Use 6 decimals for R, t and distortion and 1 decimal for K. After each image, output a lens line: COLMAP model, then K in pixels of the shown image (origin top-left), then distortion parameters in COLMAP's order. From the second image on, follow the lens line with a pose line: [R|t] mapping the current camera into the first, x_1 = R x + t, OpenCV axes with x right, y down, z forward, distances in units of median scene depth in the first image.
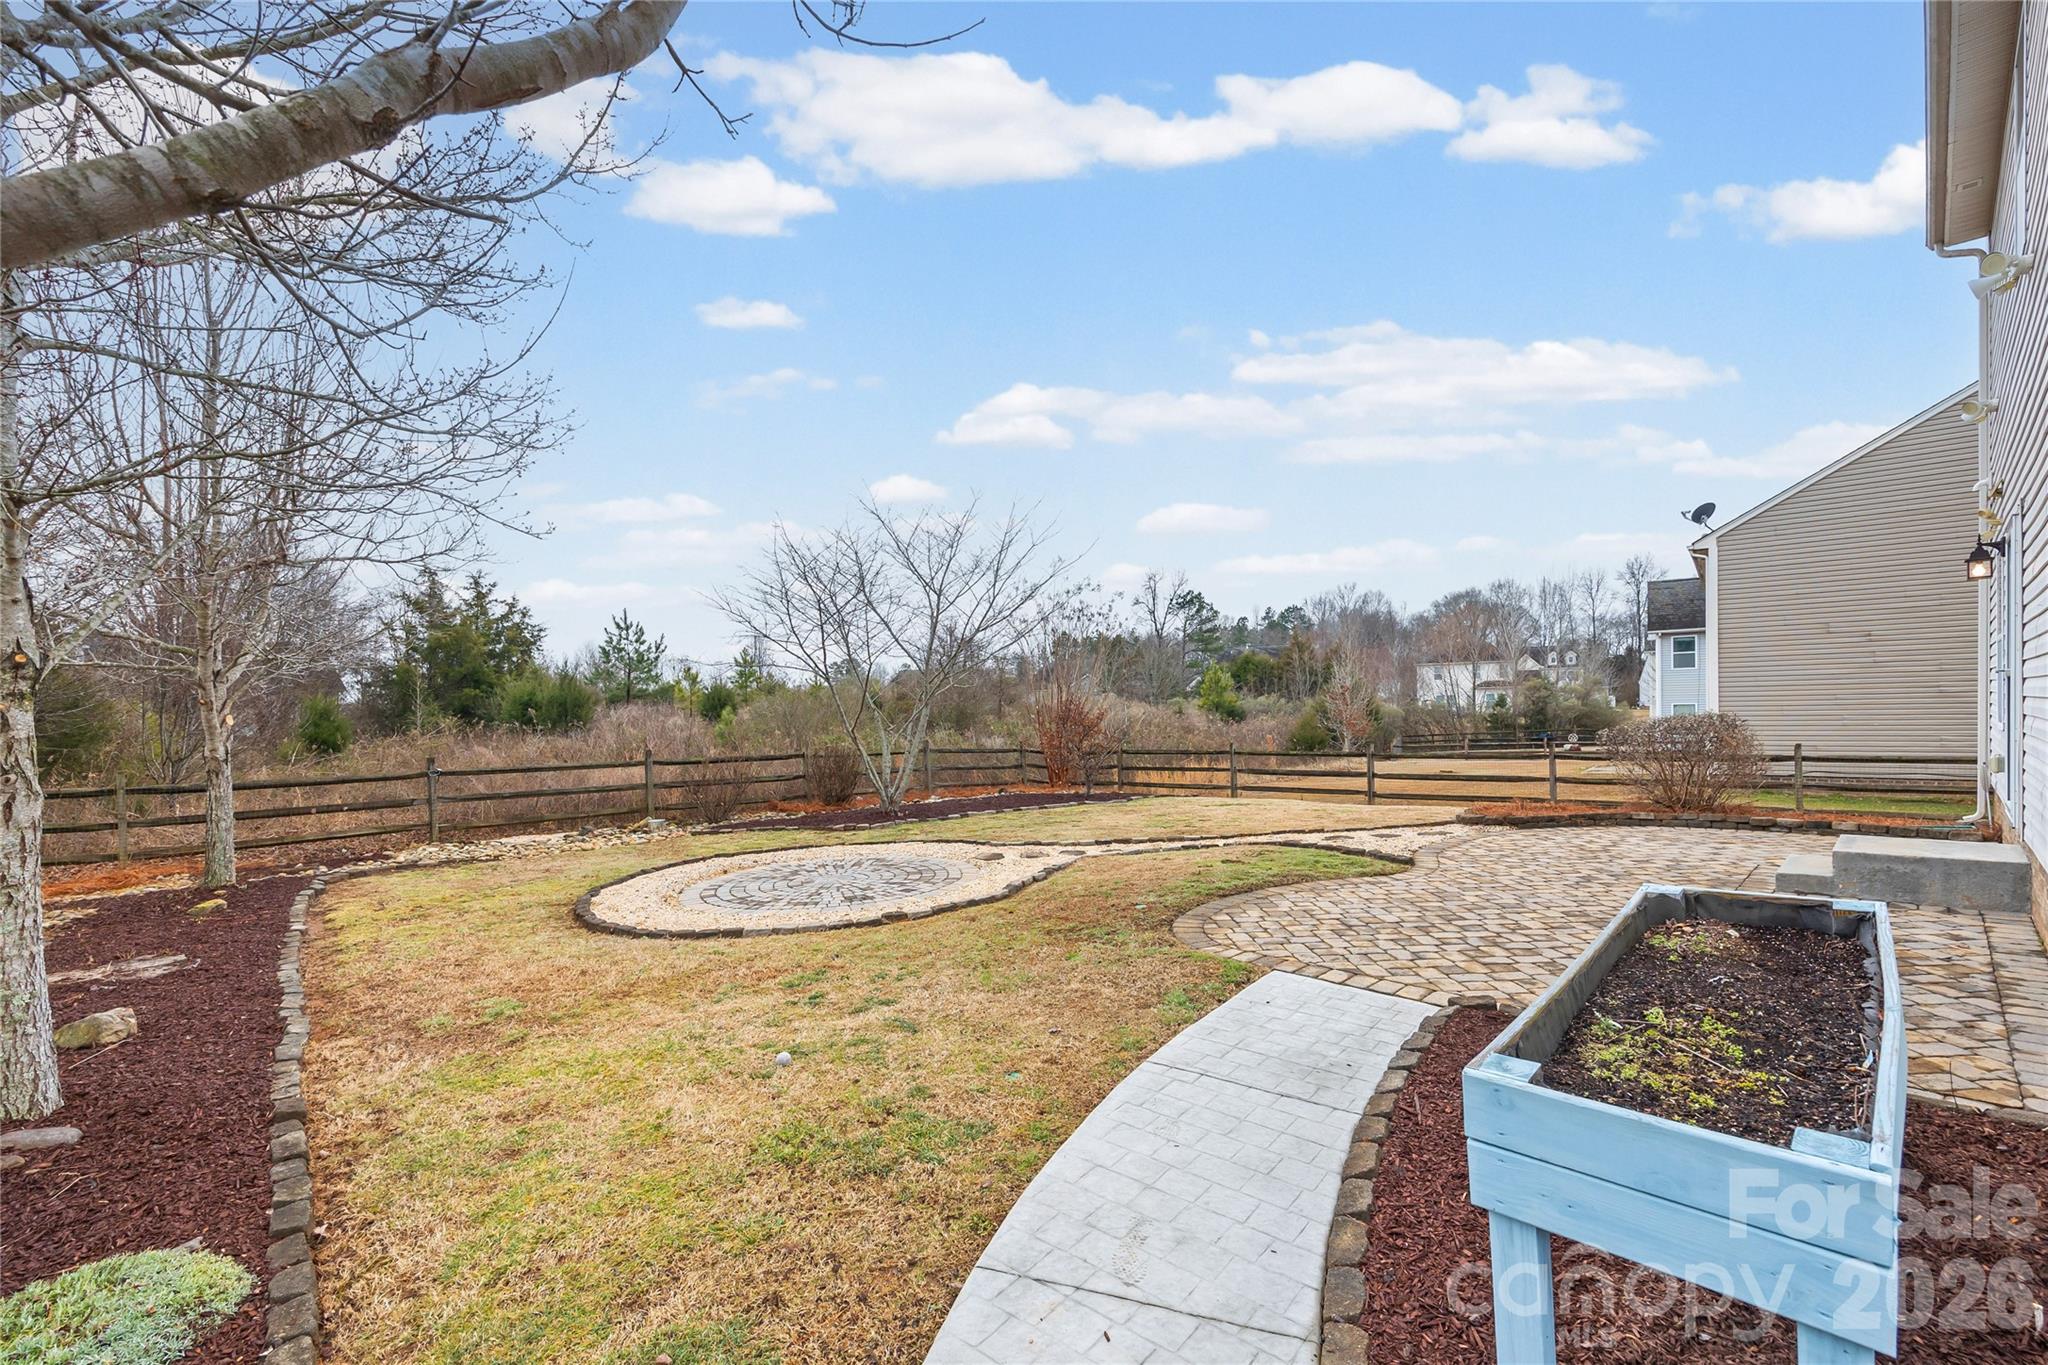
lens RADIAL K [[822.7, 0, 1027.4], [0, 822.7, 701.8], [0, 0, 1]] dist [-0.000382, -0.000257]
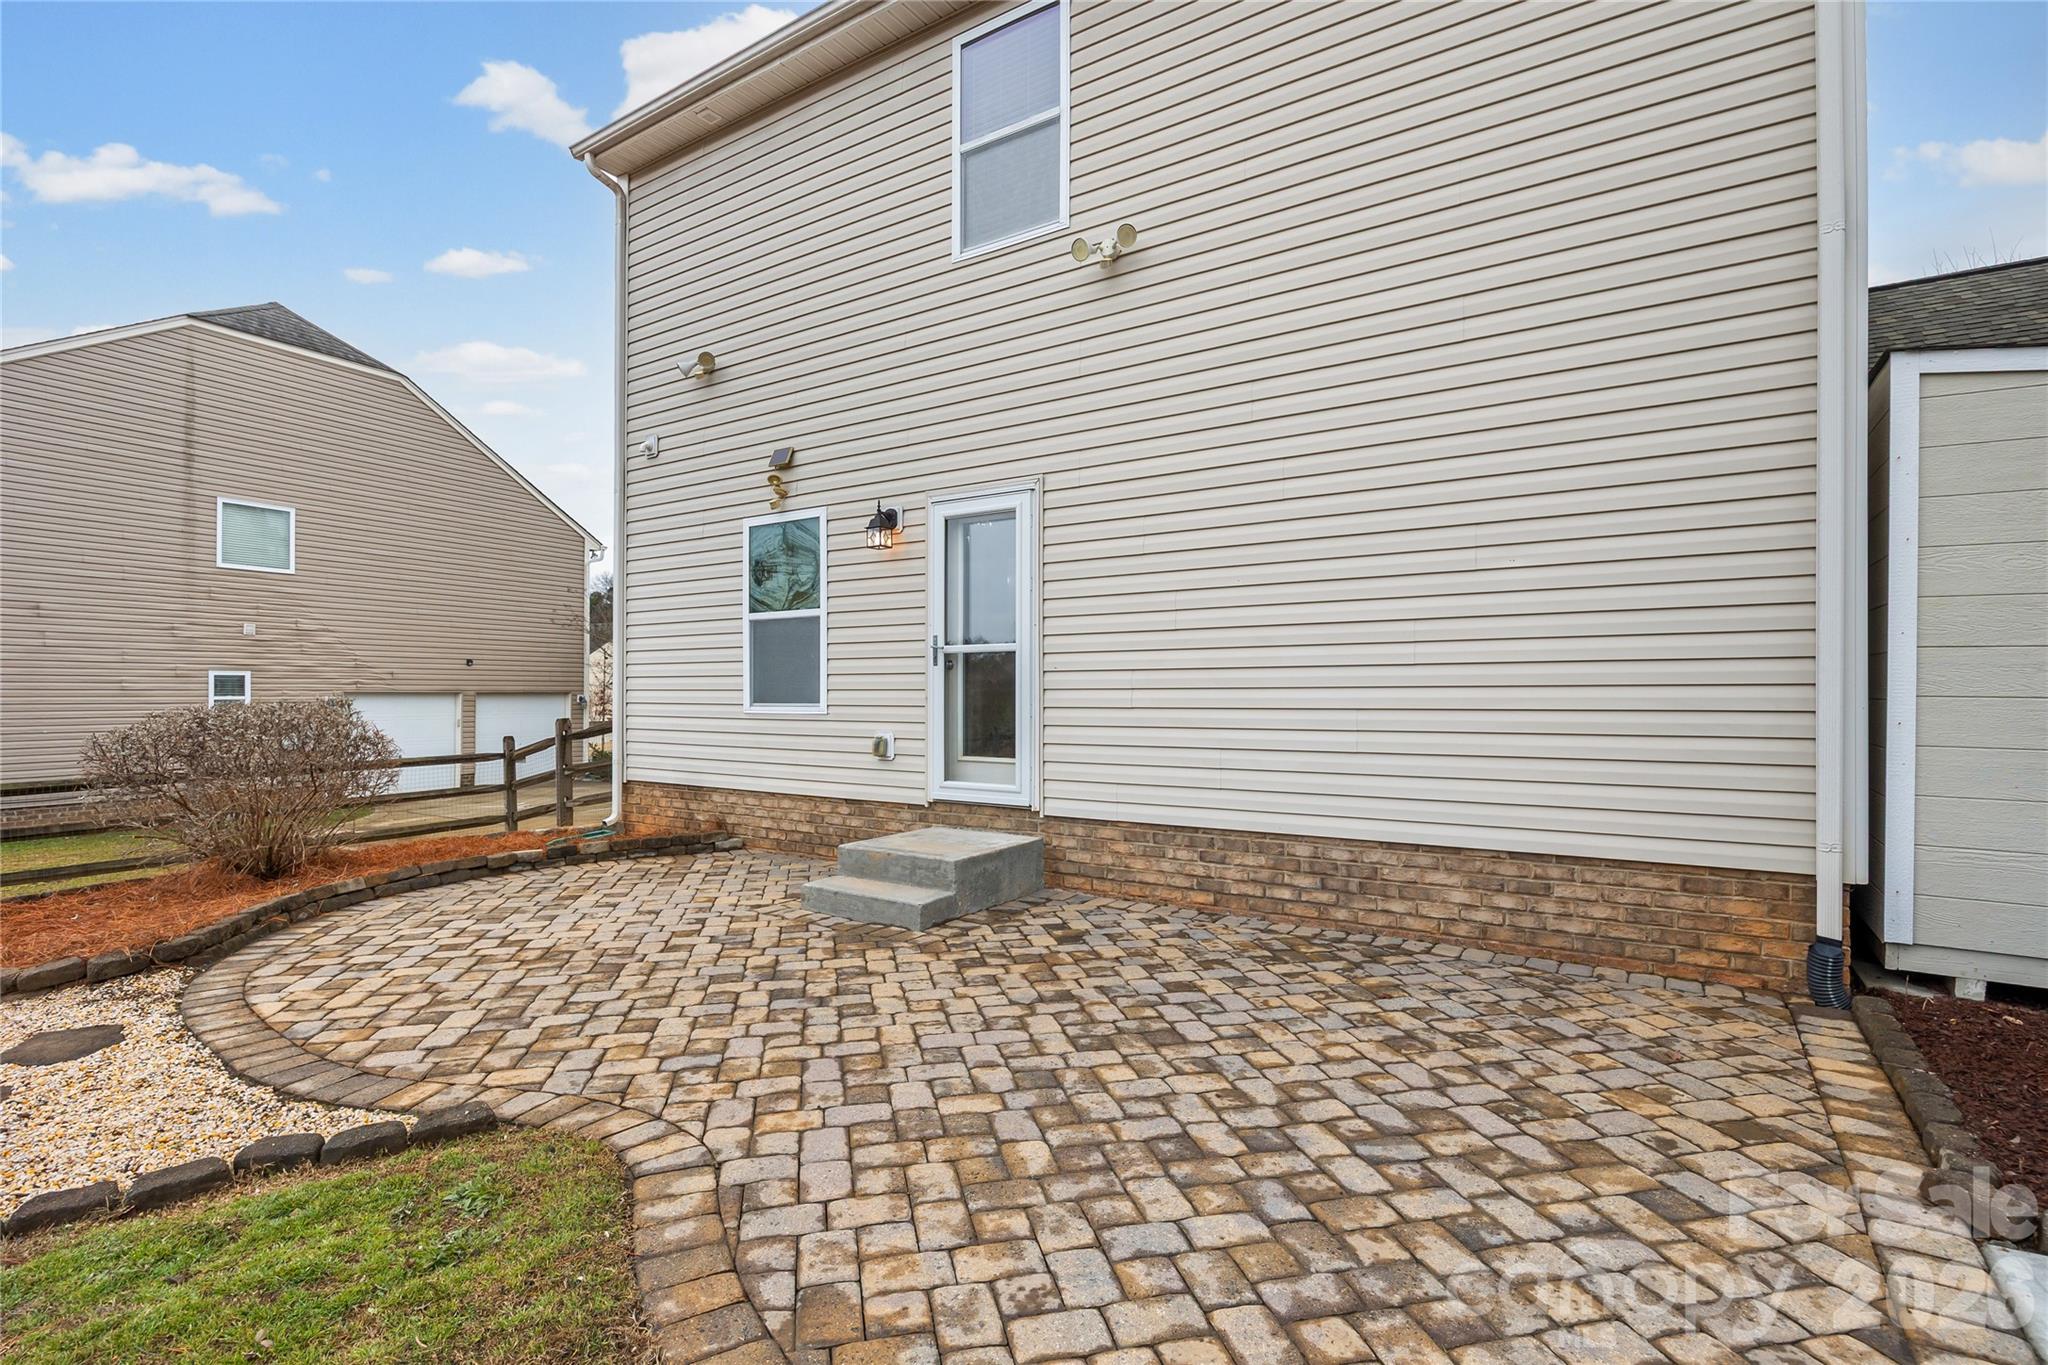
lens RADIAL K [[997.8, 0, 988.1], [0, 997.8, 685.2], [0, 0, 1]] dist [0.000478, 0.000161]
pose [[-0.206509, 0.041966, 0.977544, 0.045848], [0.006459, 0.999116, -0.041527, 0.053245], [-0.978423, -0.002261, -0.206598, 1.140631]]
